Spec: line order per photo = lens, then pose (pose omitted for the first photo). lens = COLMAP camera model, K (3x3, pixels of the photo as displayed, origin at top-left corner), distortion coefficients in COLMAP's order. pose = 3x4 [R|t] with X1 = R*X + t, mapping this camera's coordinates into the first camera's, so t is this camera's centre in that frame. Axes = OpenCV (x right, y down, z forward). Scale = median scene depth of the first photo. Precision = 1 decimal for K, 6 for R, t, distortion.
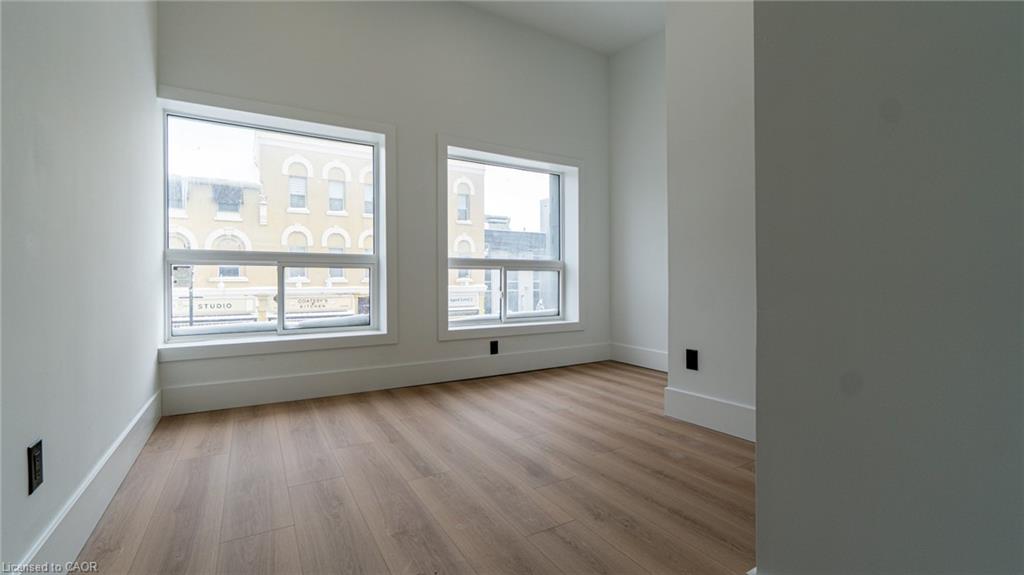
lens RADIAL K [[438.0, 0, 508.9], [0, 438.0, 283.1], [0, 0, 1]] dist [-0.003598, 0.000017]
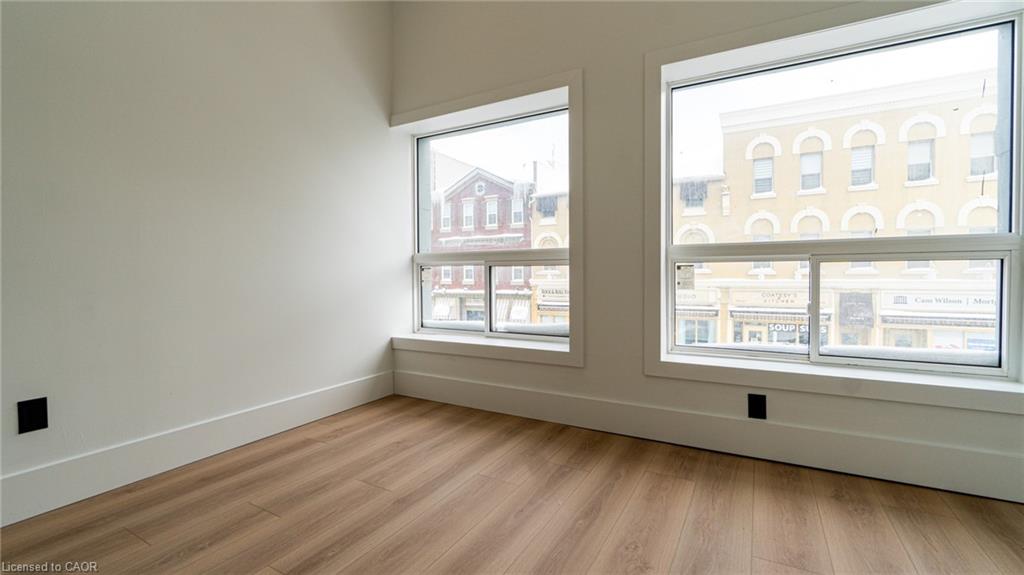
lens RADIAL K [[438.0, 0, 508.9], [0, 438.0, 283.1], [0, 0, 1]] dist [-0.003598, 0.000017]
pose [[0.499765, 0.018665, -0.865960, 0.051729], [0.000274, 0.999764, 0.021707, -0.003261], [0.866161, -0.011086, 0.499642, 0.086002]]
